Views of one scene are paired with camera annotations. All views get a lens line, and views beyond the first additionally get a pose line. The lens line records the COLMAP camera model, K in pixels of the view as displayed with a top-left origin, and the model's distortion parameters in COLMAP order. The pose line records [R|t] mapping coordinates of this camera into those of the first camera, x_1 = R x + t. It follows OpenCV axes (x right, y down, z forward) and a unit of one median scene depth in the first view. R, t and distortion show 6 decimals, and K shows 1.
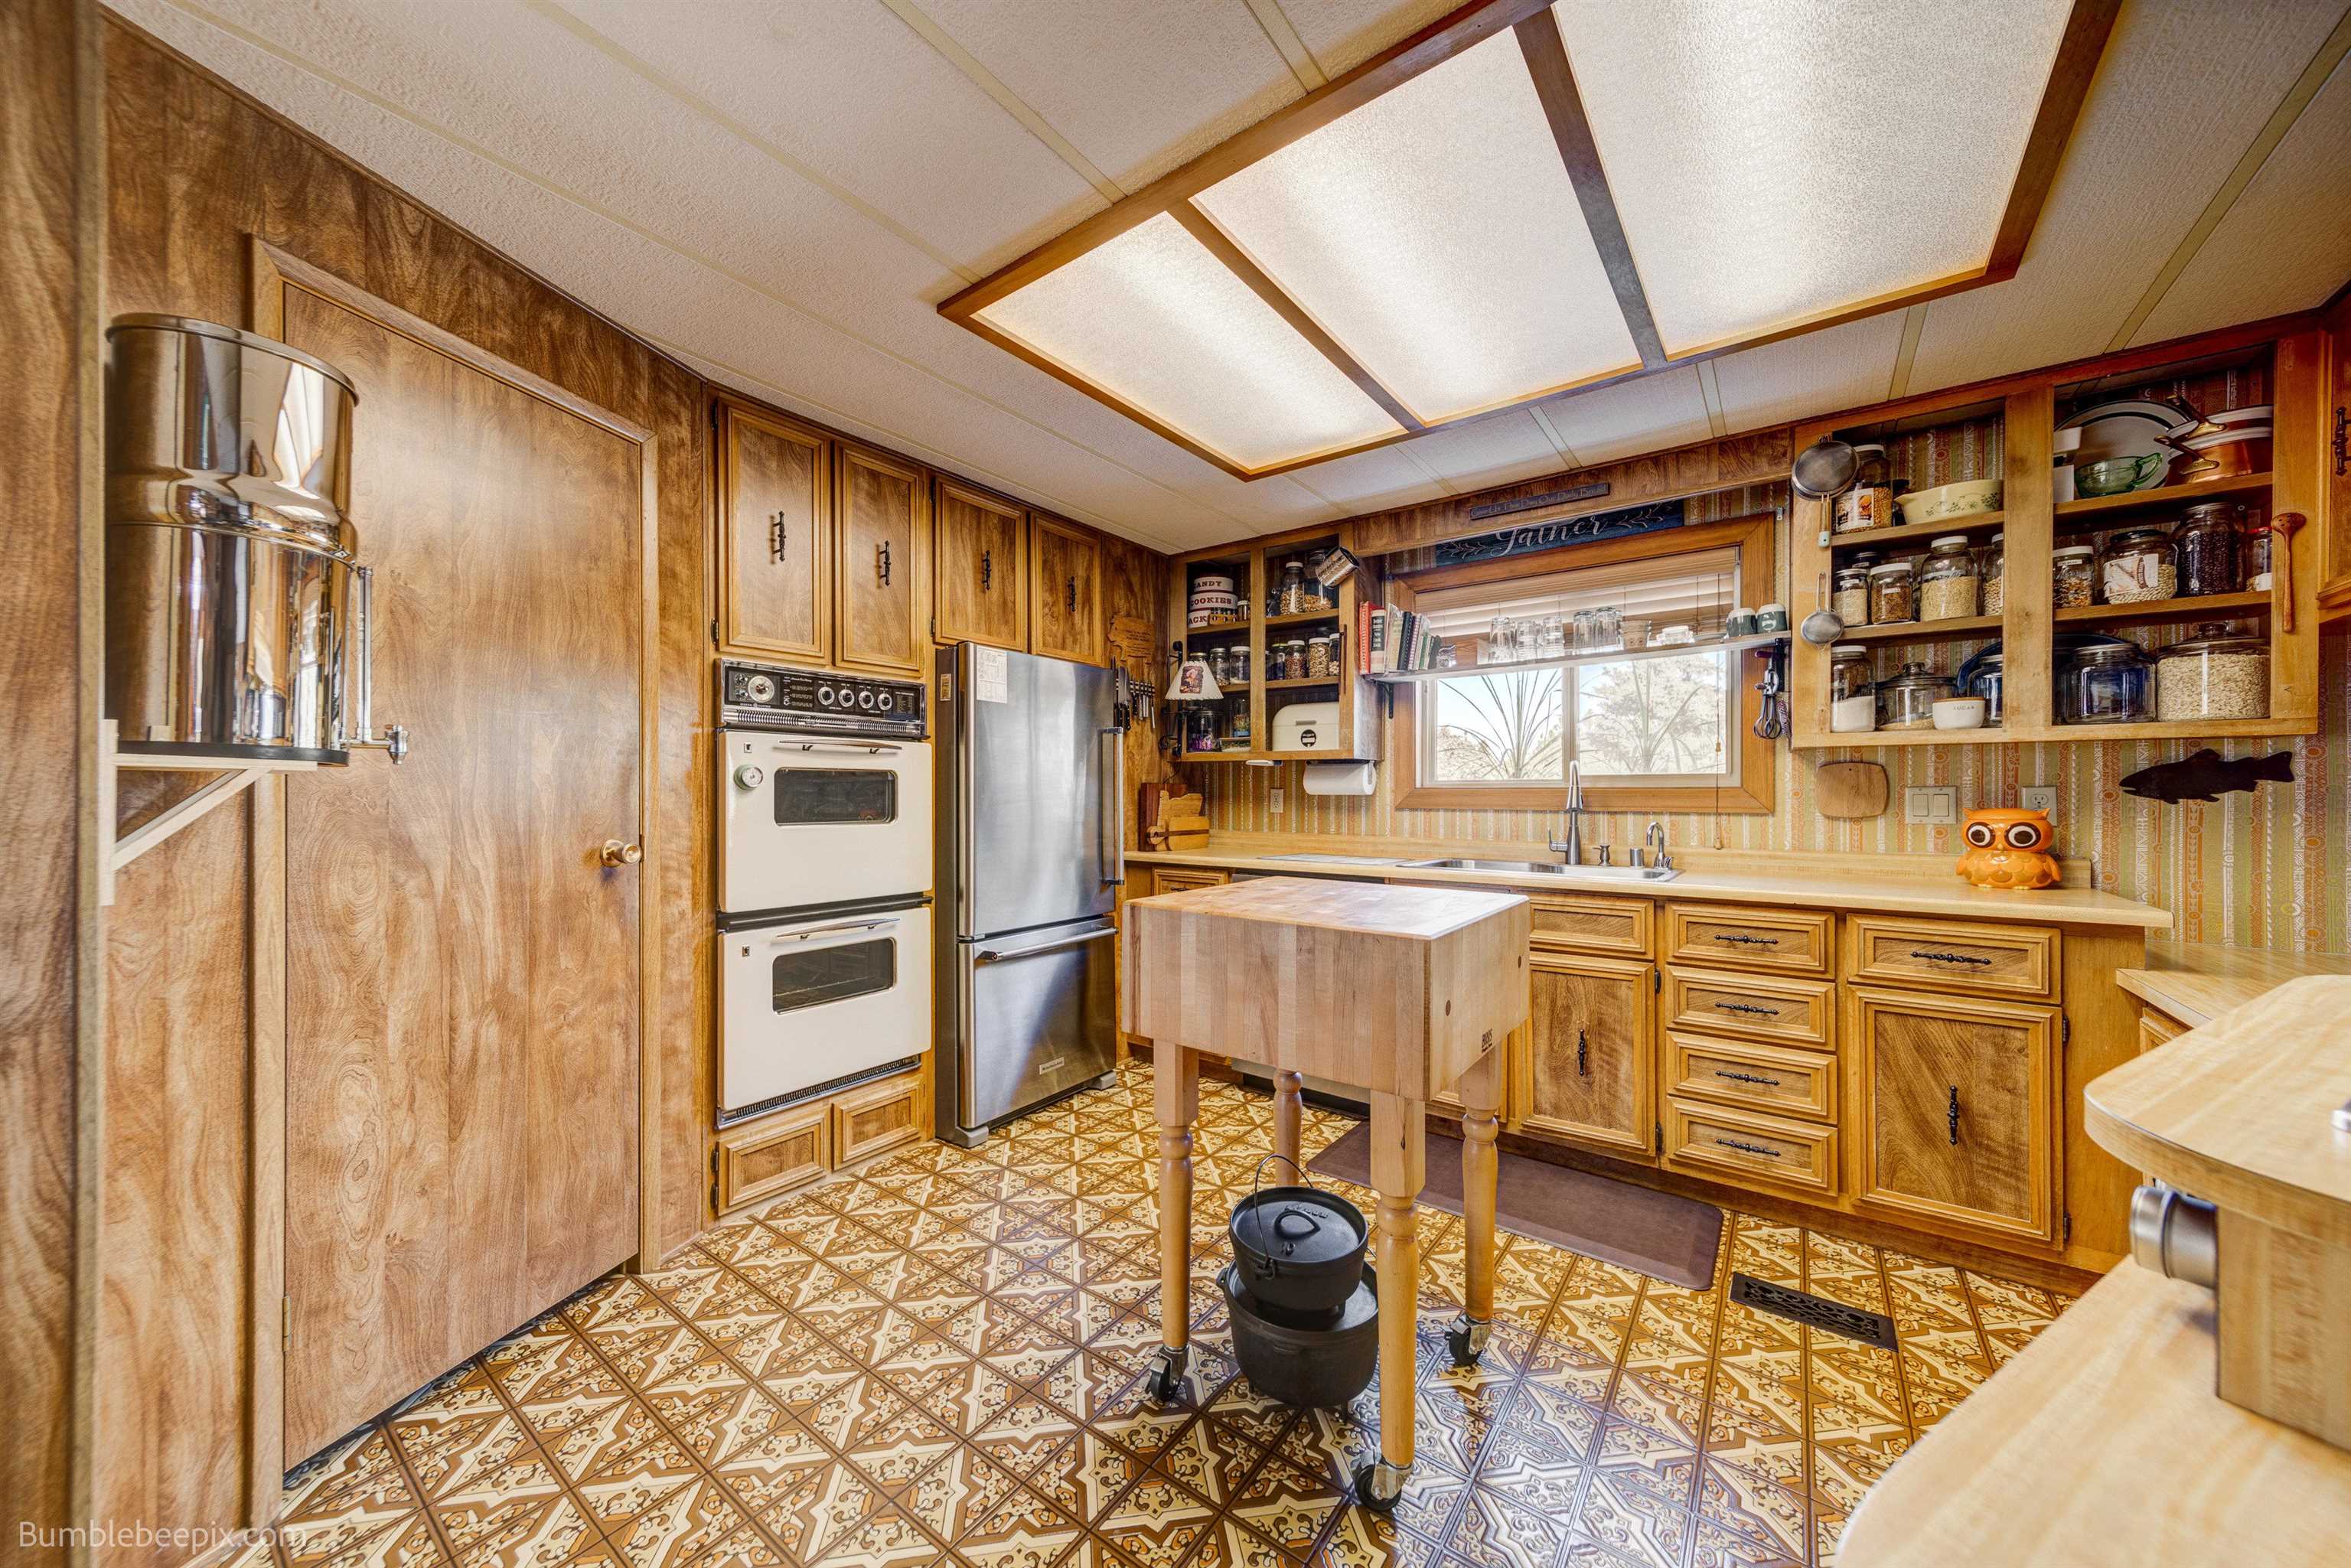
lens RADIAL K [[820.9, 0, 1169.2], [0, 820.9, 786.7], [0, 0, 1]] dist [0.002541, -0.000381]
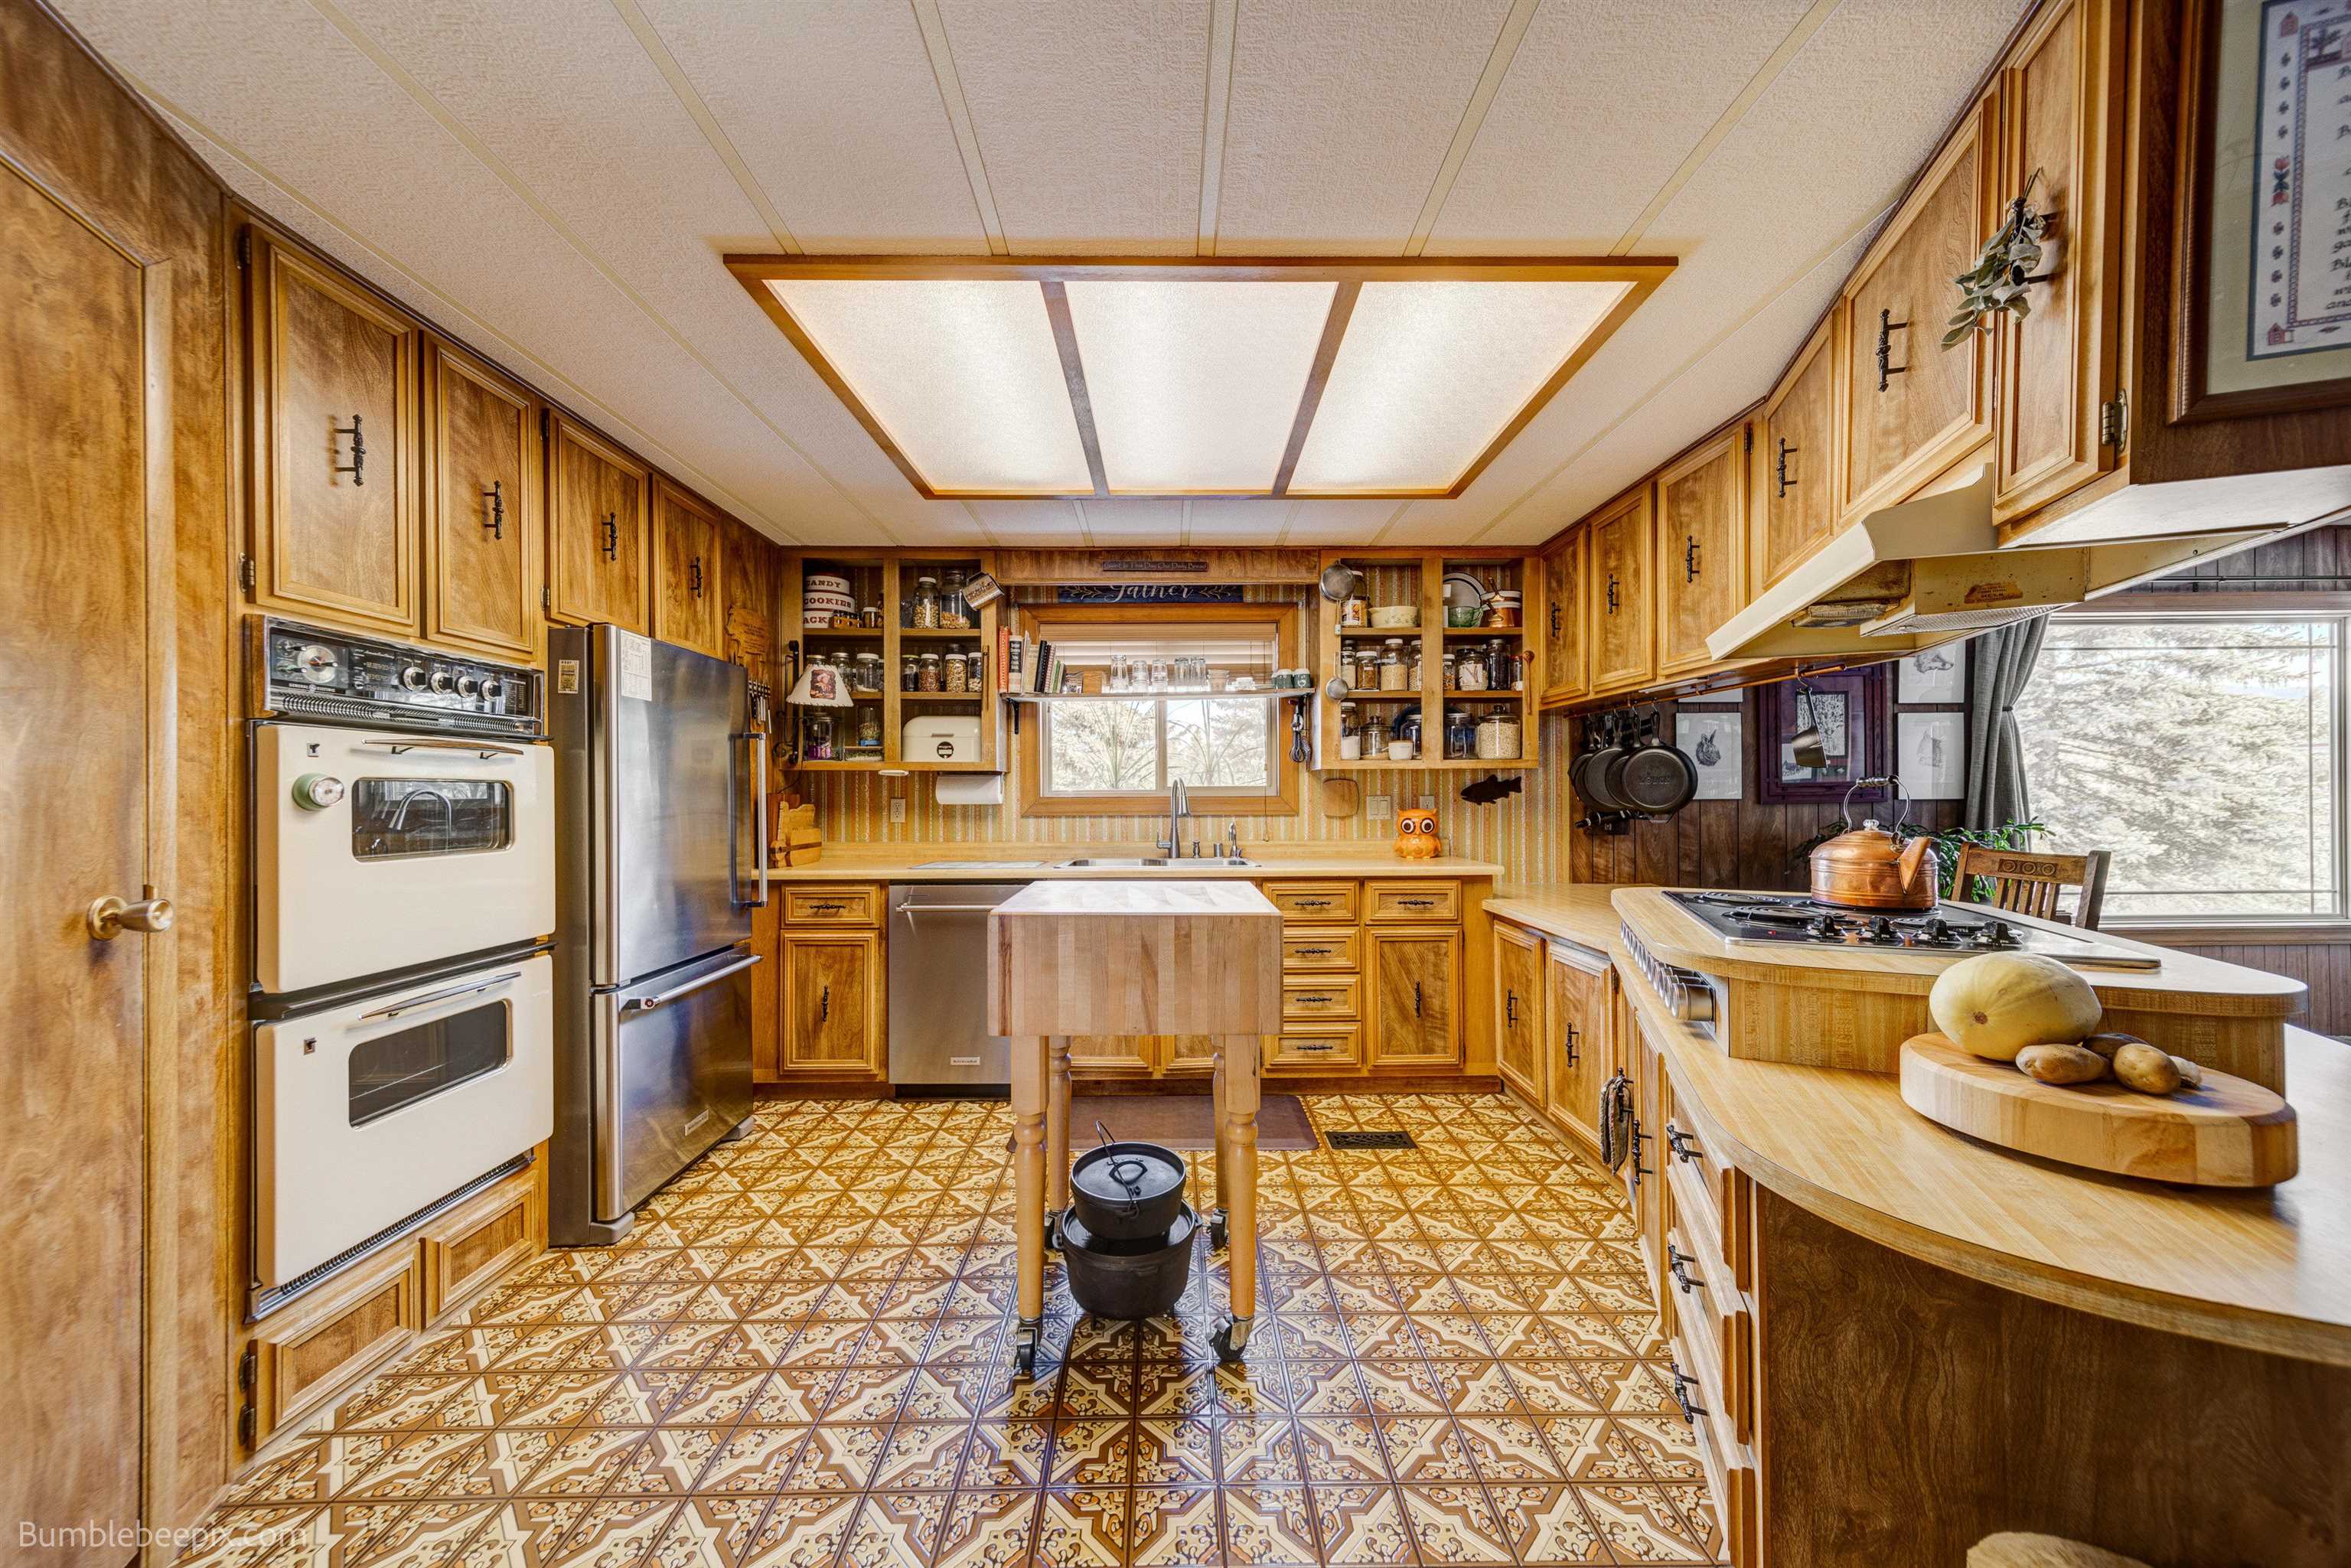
lens RADIAL K [[820.9, 0, 1160.6], [0, 820.9, 785.1], [0, 0, 1]] dist [0.002541, -0.000381]
pose [[0.792927, 0.002256, 0.609312, -0.368271], [0.001756, 0.999981, -0.005987, -0.012075], [-0.609314, 0.005817, 0.792908, 0.020351]]
